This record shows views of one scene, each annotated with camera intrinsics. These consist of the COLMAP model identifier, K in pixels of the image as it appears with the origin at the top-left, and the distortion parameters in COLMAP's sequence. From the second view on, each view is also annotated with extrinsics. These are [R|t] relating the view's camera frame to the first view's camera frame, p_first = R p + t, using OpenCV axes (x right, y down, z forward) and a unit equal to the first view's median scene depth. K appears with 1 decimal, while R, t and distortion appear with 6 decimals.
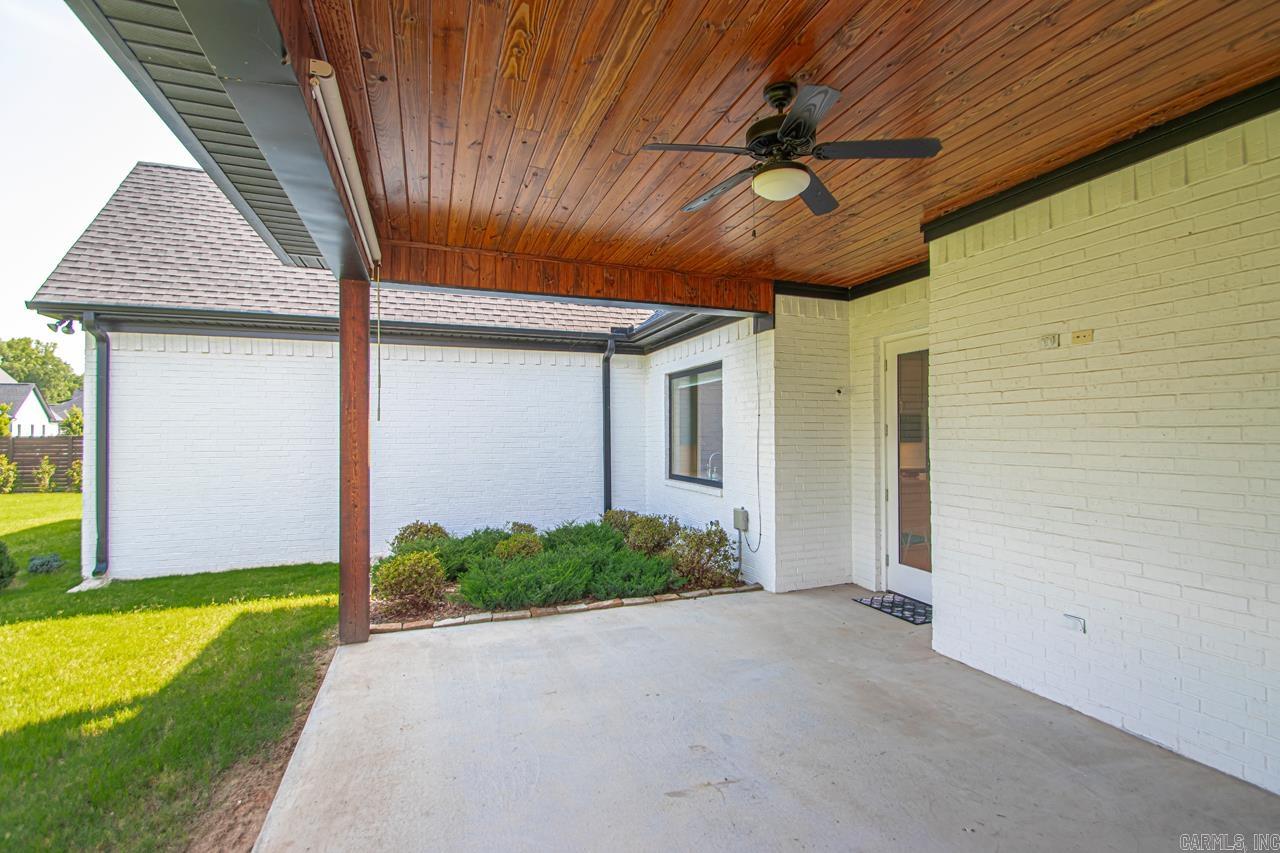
lens RADIAL K [[601.9, 0, 644.0], [0, 601.9, 428.4], [0, 0, 1]] dist [0.011193, -0.008458]
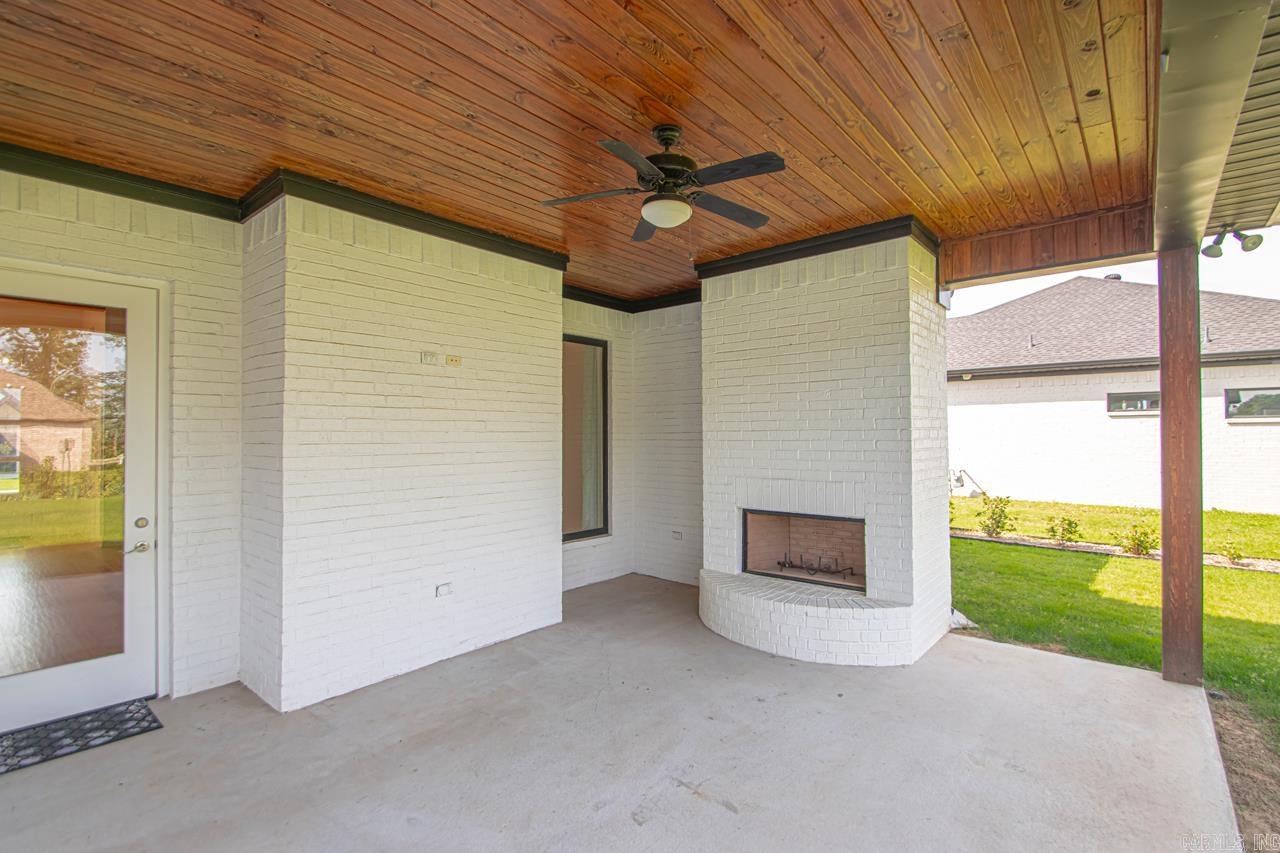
lens RADIAL K [[601.9, 0, 650.5], [0, 601.9, 426.2], [0, 0, 1]] dist [0.011193, -0.008458]
pose [[-0.512870, 0.015473, 0.858327, -0.525670], [-0.002371, 0.999808, -0.019440, 0.009718], [-0.858463, -0.012005, -0.512735, 1.173640]]
